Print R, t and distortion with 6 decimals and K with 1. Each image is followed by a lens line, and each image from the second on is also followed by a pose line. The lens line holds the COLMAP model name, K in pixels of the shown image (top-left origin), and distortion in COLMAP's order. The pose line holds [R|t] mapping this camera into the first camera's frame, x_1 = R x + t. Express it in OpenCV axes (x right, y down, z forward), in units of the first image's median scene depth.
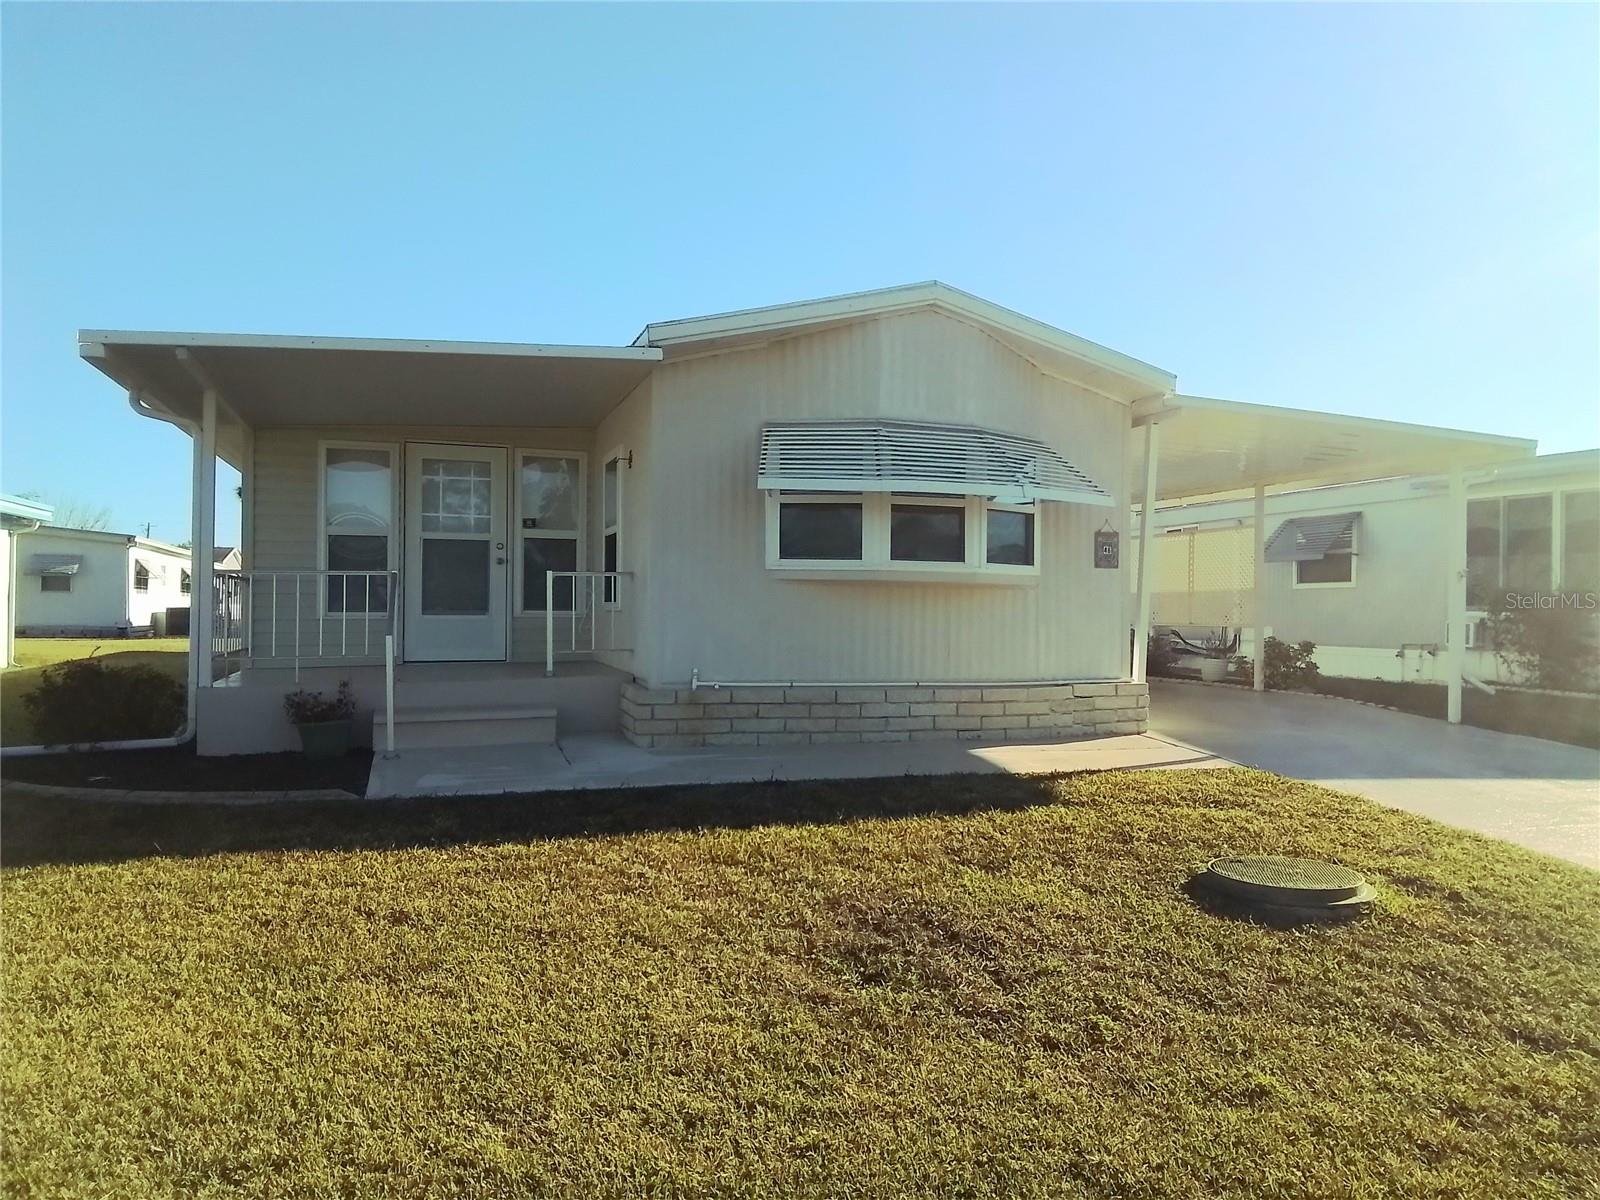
lens RADIAL K [[1152.1, 0, 812.9], [0, 1152.1, 606.1], [0, 0, 1]] dist [0.083215, -0.086900]
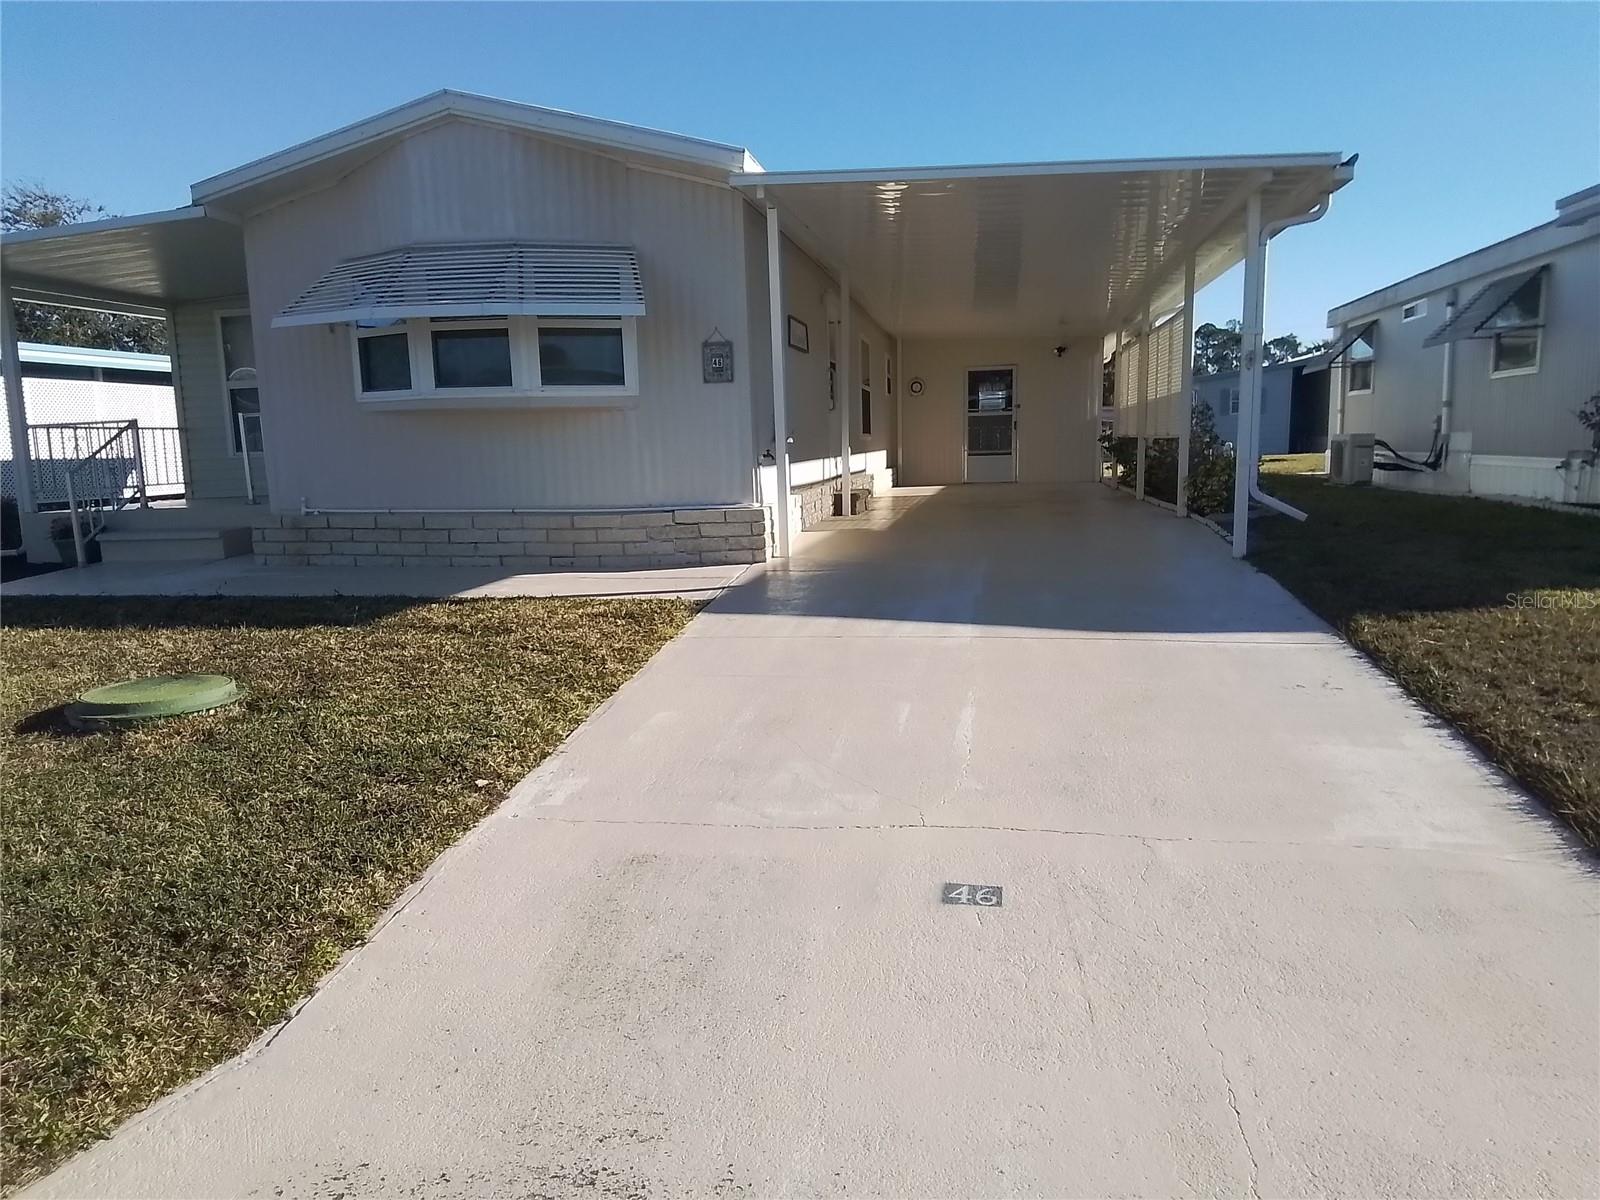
lens RADIAL K [[1152.1, 0, 794.0], [0, 1152.1, 604.6], [0, 0, 1]] dist [0.083215, -0.086900]
pose [[0.860322, 0.037801, -0.508348, 0.780186], [0.036400, 0.990145, 0.135231, 0.019669], [0.508450, -0.134846, 0.850468, 0.236766]]
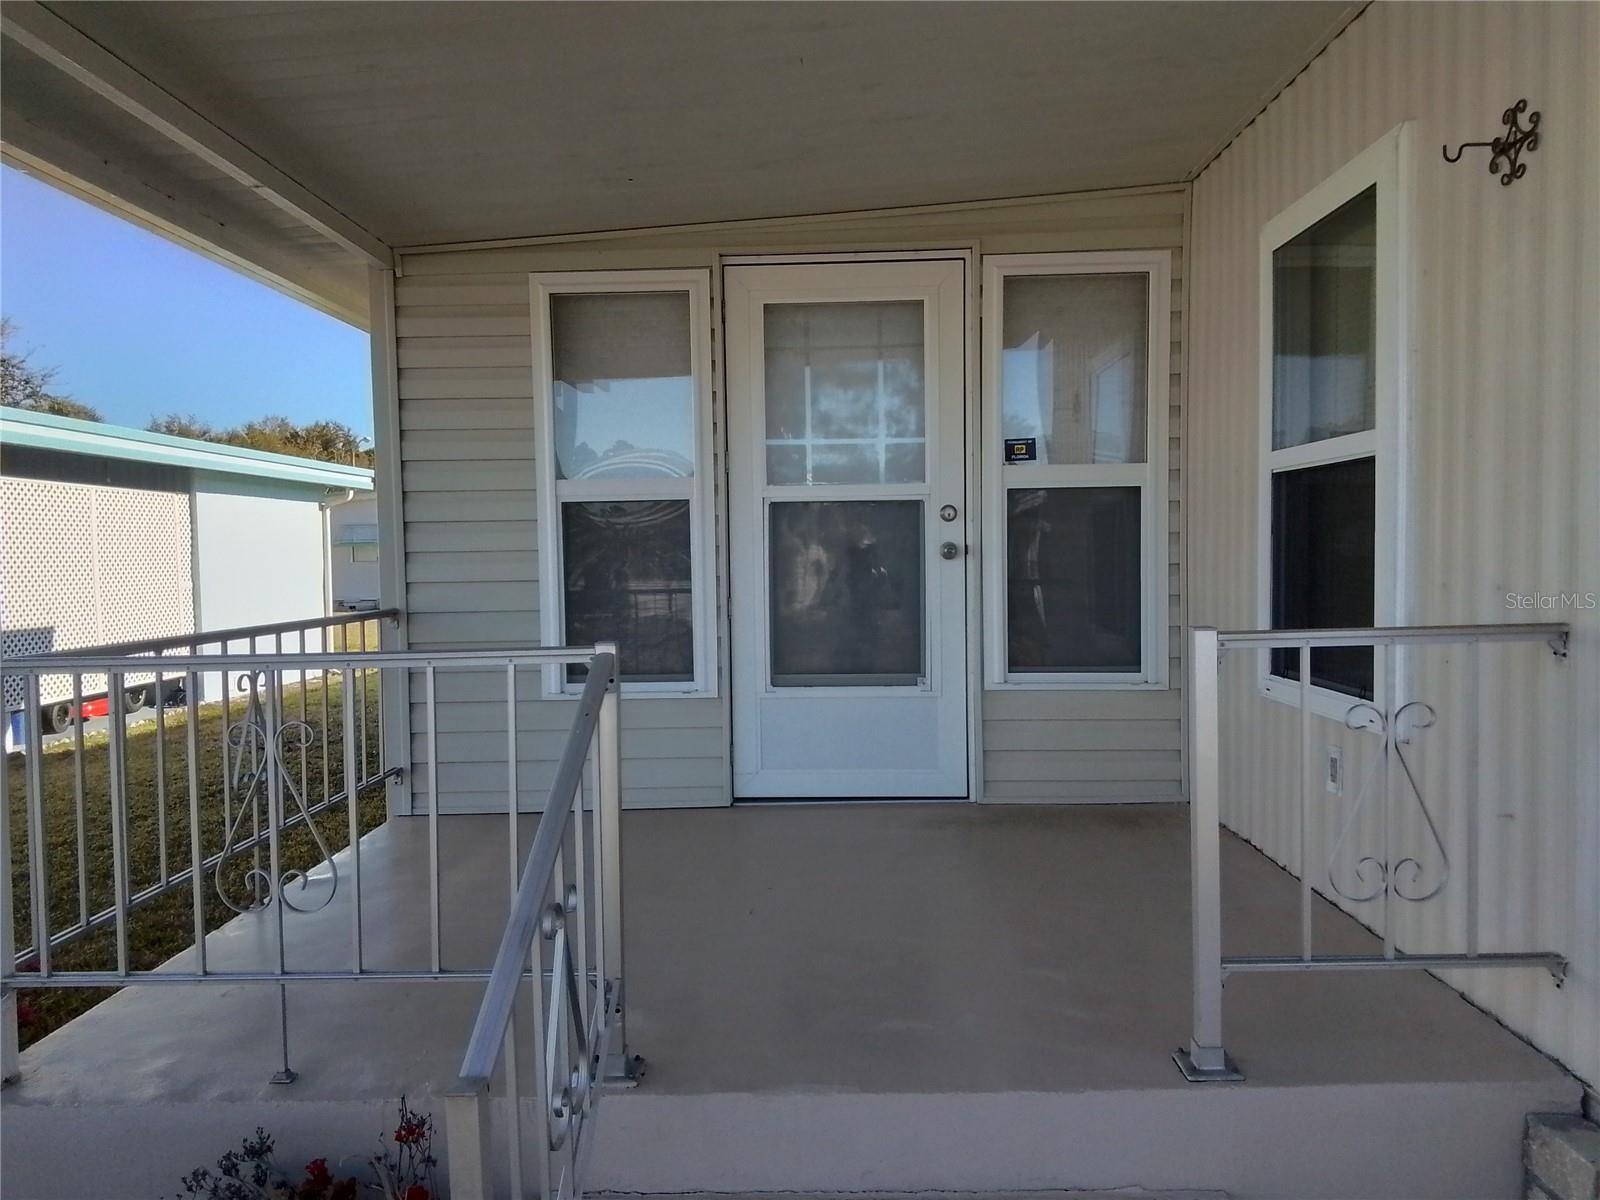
lens RADIAL K [[1152.1, 0, 797.8], [0, 1152.1, 601.6], [0, 0, 1]] dist [0.083215, -0.086900]
pose [[0.936976, -0.007238, -0.349318, -0.201373], [0.024011, 0.998756, 0.043710, -0.044541], [0.348567, -0.049342, 0.935984, 0.680283]]
